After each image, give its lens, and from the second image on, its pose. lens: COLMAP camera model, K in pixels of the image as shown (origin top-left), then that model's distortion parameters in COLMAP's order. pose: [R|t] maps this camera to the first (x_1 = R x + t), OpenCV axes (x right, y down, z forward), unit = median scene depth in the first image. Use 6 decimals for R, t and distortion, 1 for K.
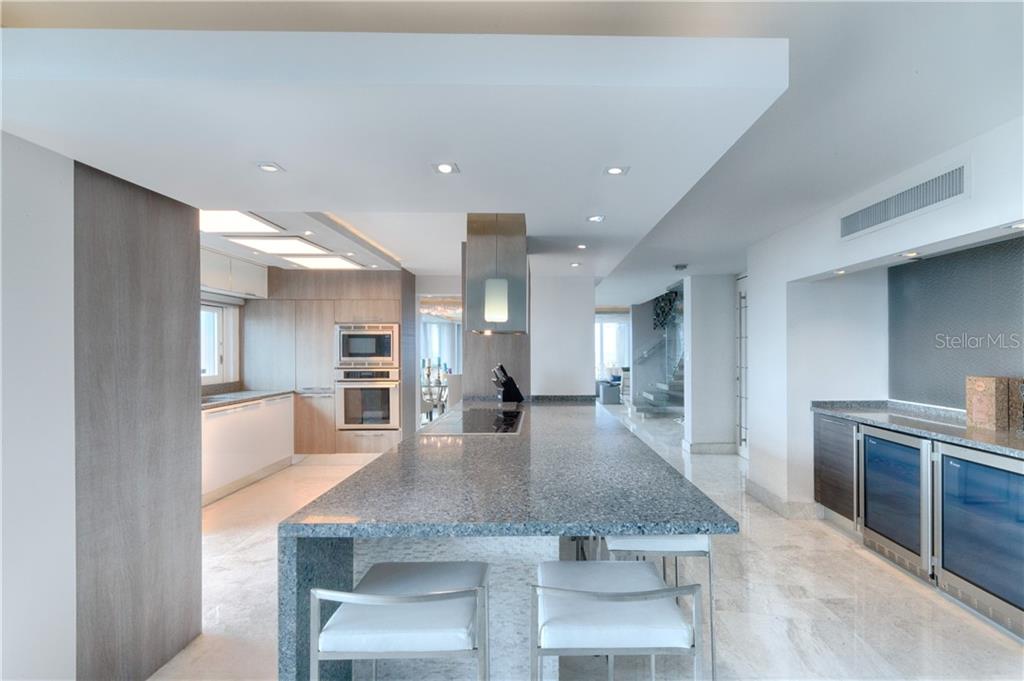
lens RADIAL K [[486.1, 0, 512.0], [0, 486.1, 340.5], [0, 0, 1]] dist [0.002344, 0.000475]
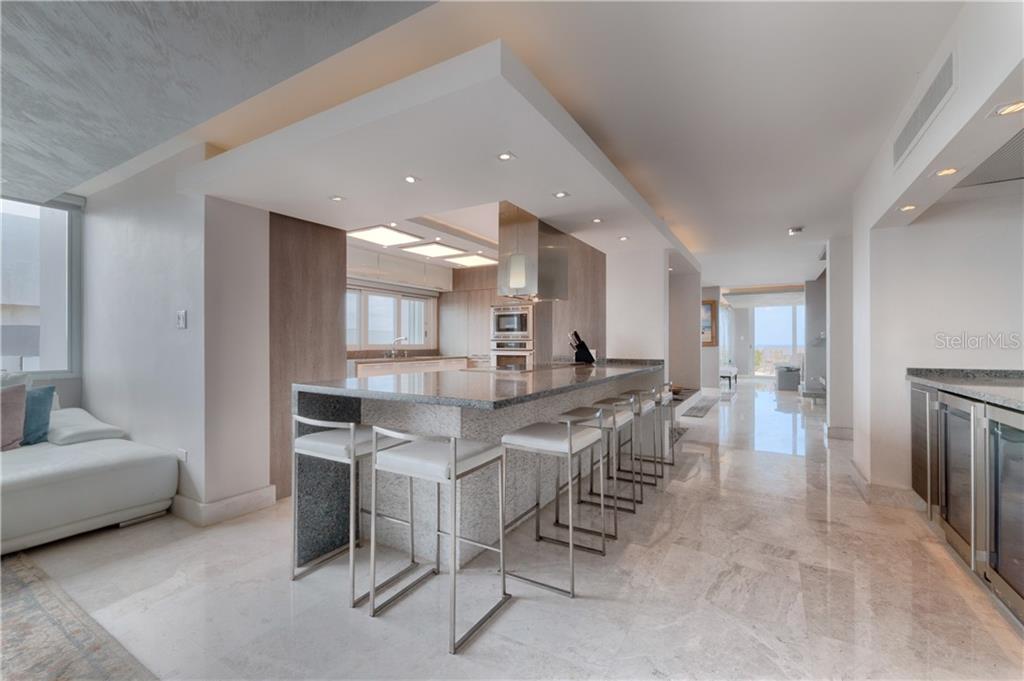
lens RADIAL K [[447.9, 0, 512.0], [0, 447.9, 340.5], [0, 0, 1]] dist [-0.001431, -0.000261]
pose [[0.845036, 0.000092, -0.534710, 0.349438], [-0.001540, 0.999996, -0.002262, 0.061717], [0.534708, 0.002735, 0.845033, -0.008620]]
